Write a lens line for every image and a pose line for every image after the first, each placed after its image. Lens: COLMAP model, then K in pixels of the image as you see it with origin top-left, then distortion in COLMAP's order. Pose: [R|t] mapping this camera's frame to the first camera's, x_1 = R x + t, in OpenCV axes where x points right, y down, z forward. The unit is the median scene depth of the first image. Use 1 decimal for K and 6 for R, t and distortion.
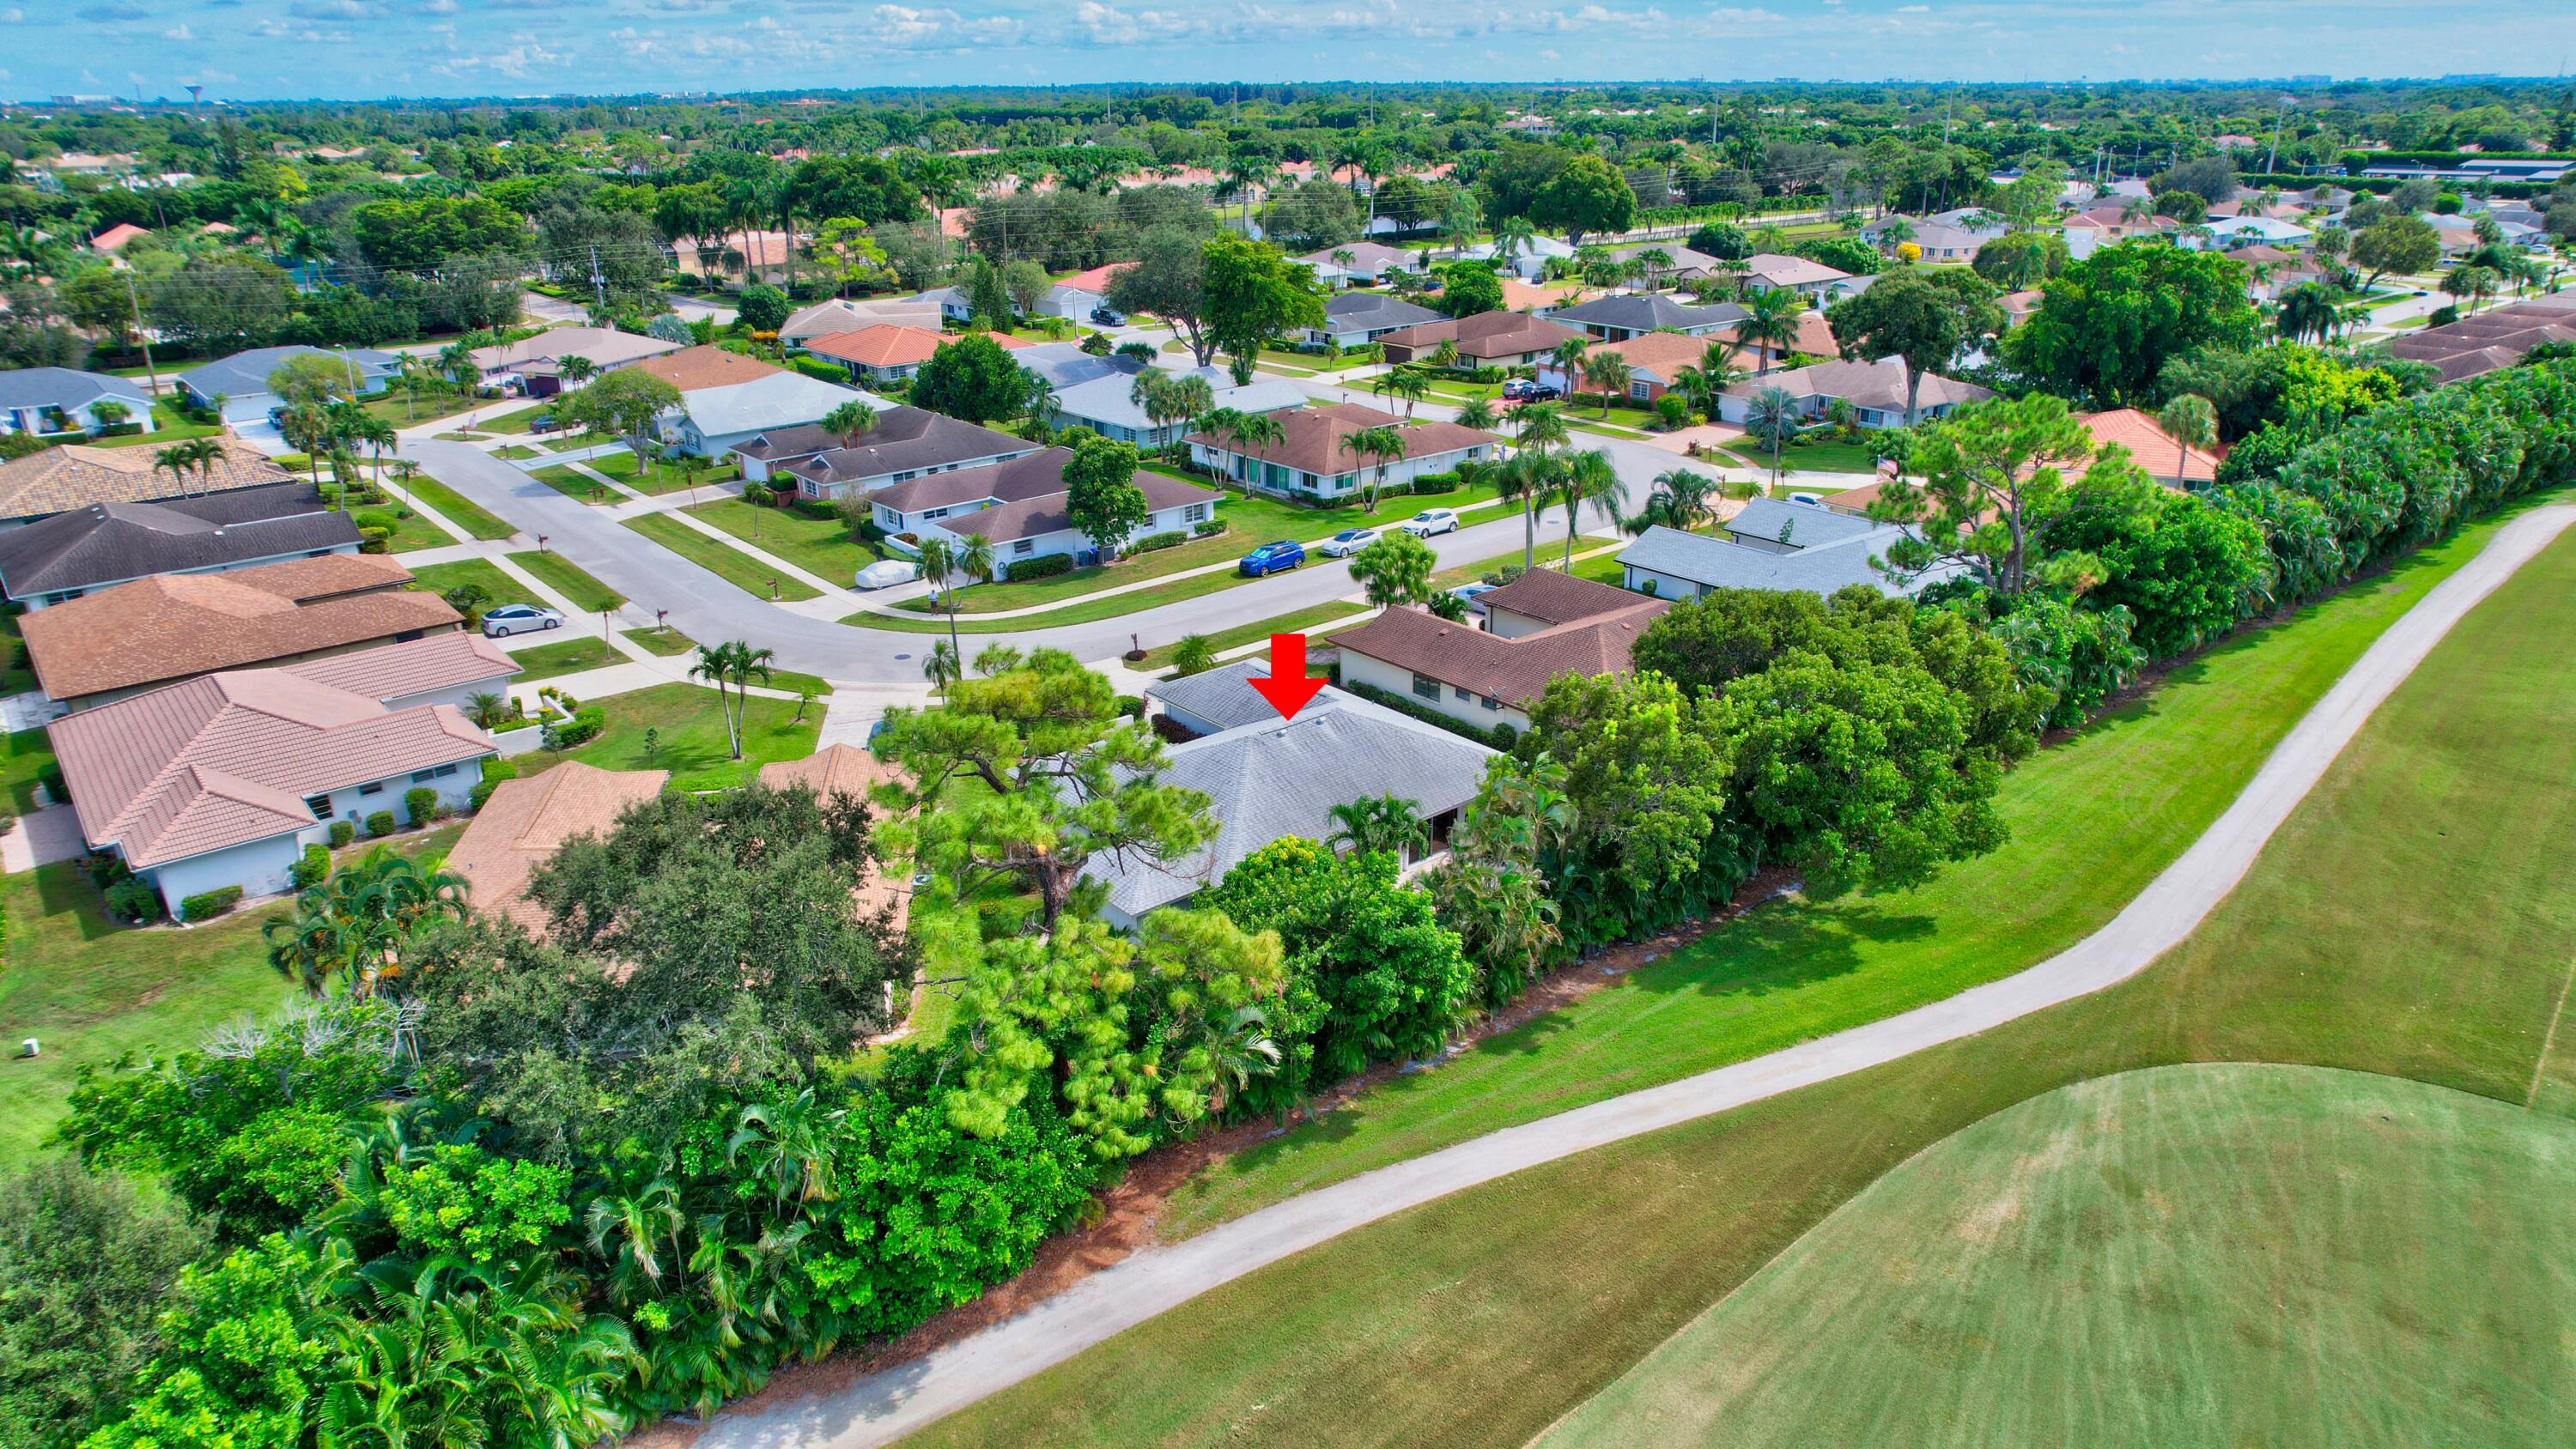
lens RADIAL K [[1650.1, 0, 1280.4], [0, 1650.1, 717.4], [0, 0, 1]] dist [-0.087988, 0.083235]
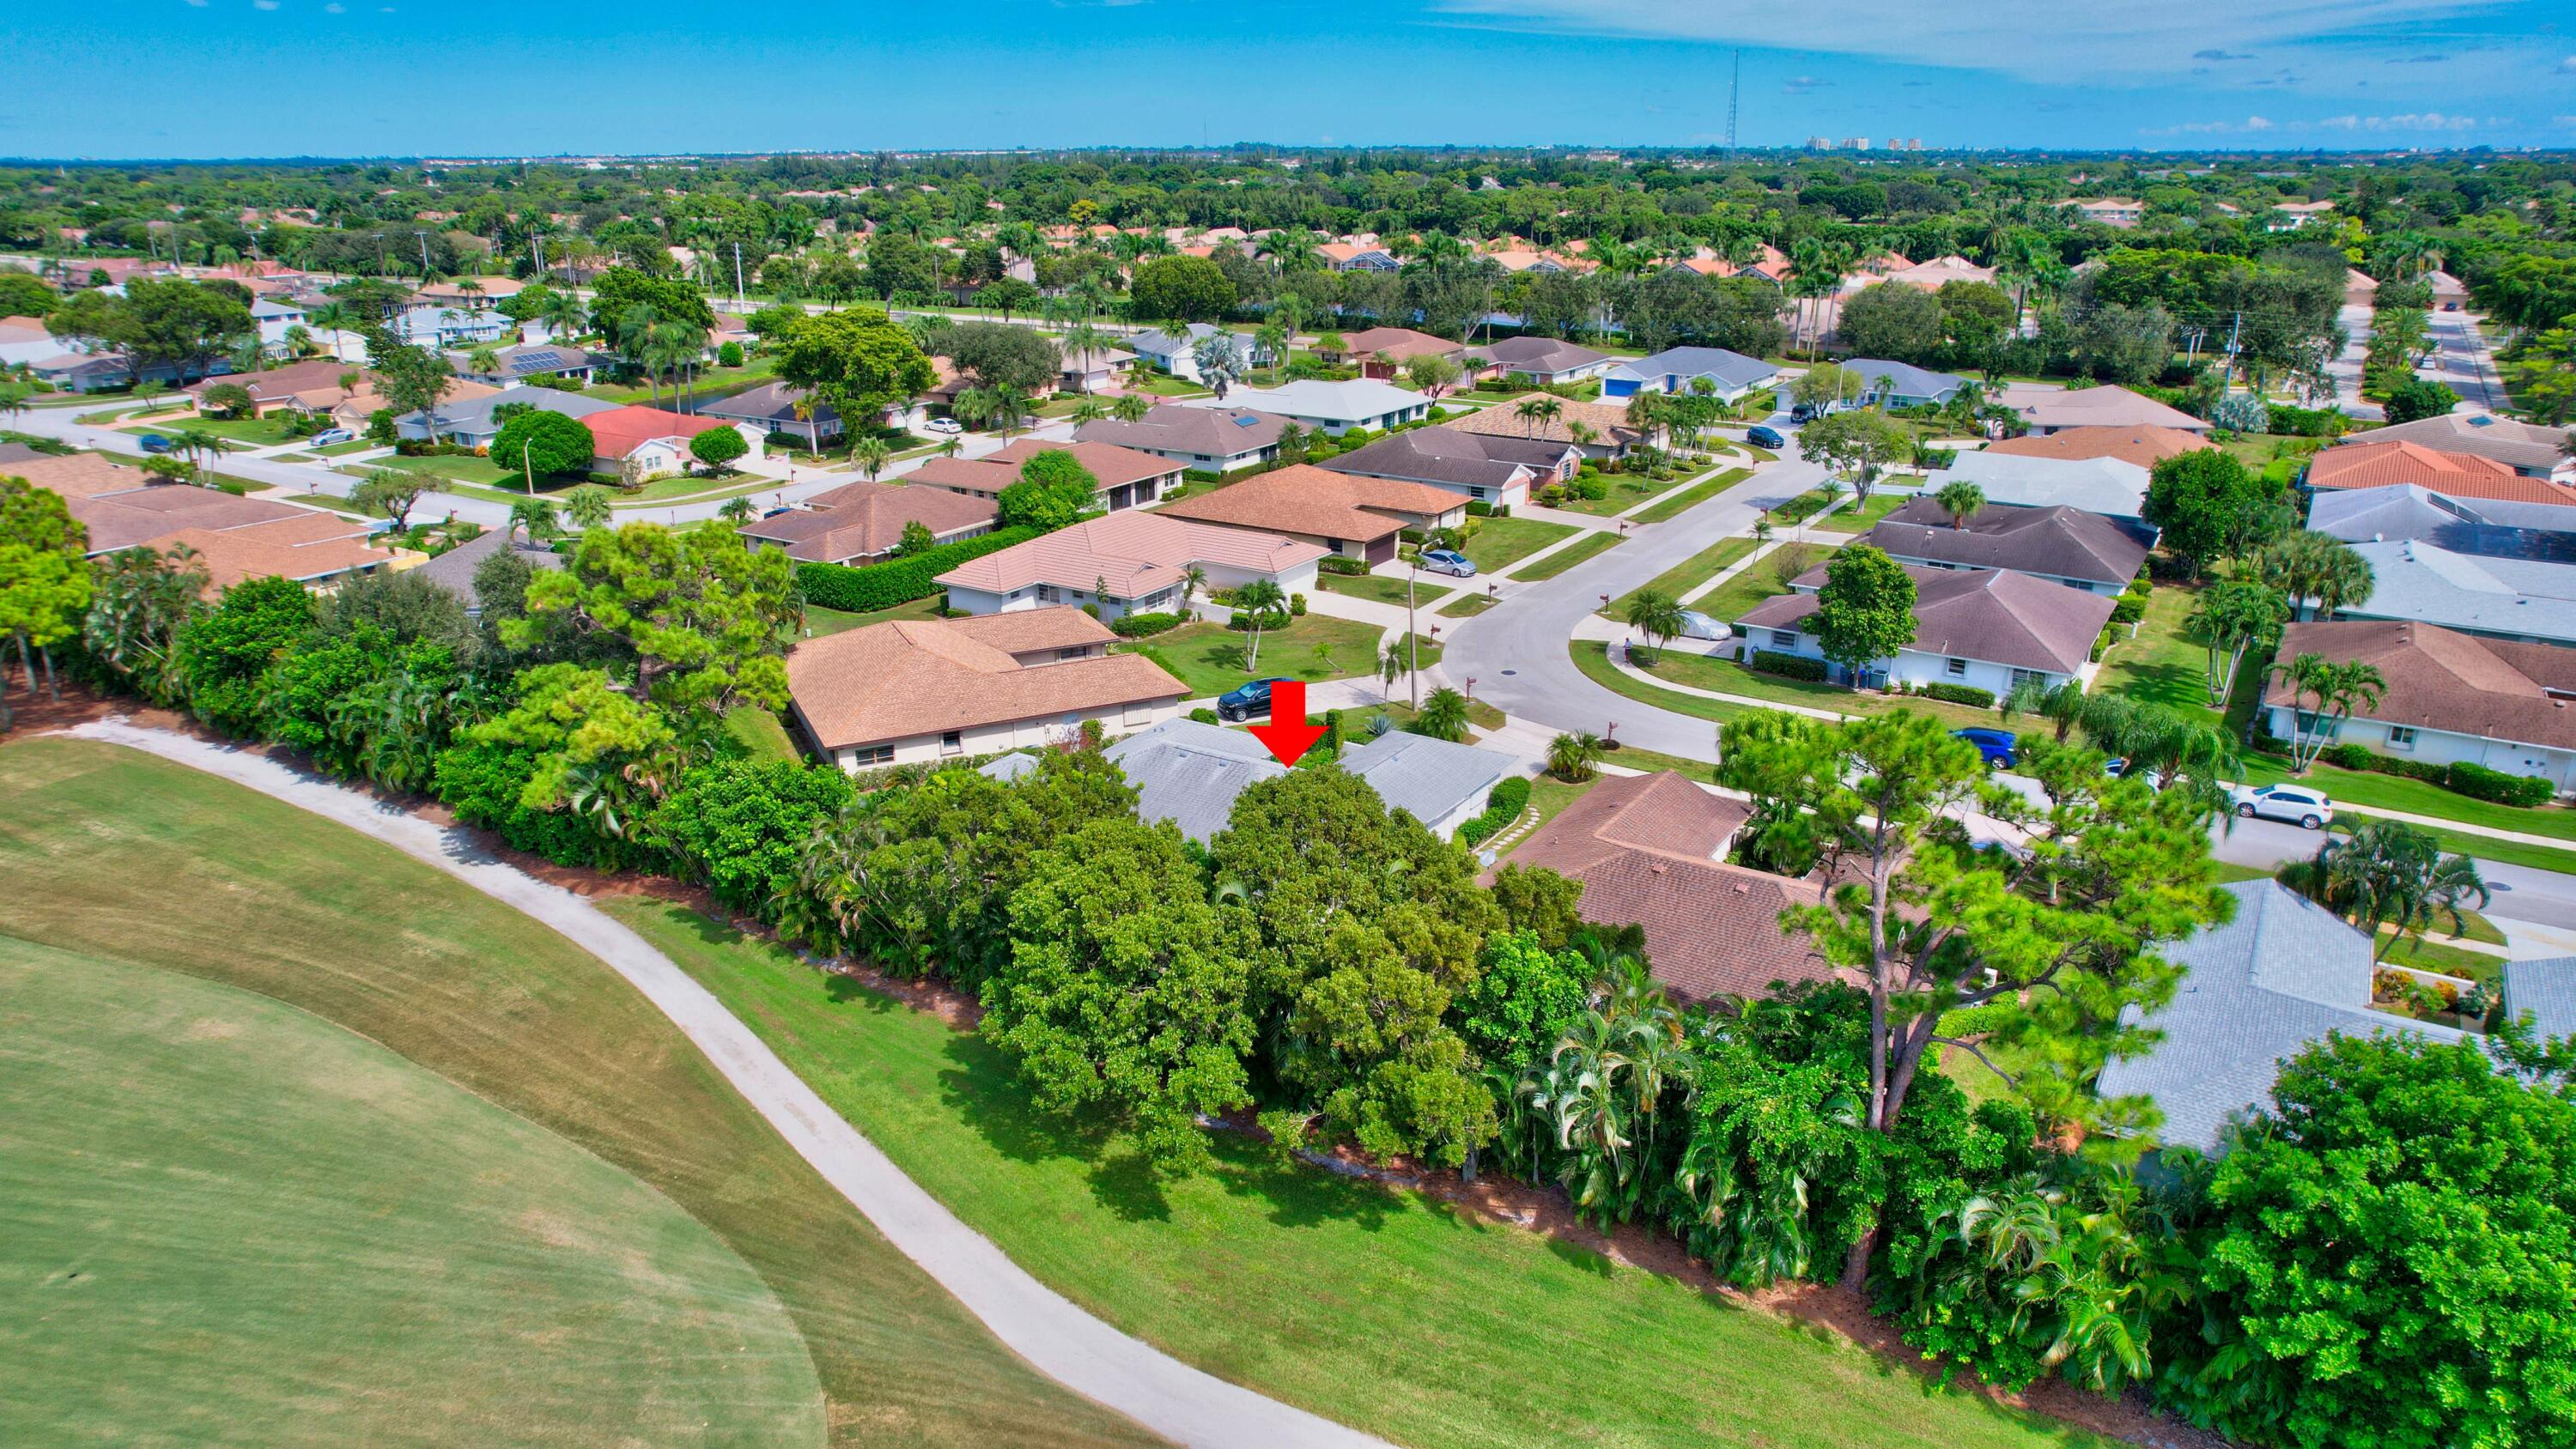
lens RADIAL K [[1650.1, 0, 1280.4], [0, 1650.1, 717.4], [0, 0, 1]] dist [-0.087988, 0.083235]
pose [[0.287876, 0.322776, -0.901633, 0.640020], [-0.344906, 0.913253, 0.216814, -0.173775], [0.893402, 0.248563, 0.374231, 0.428217]]
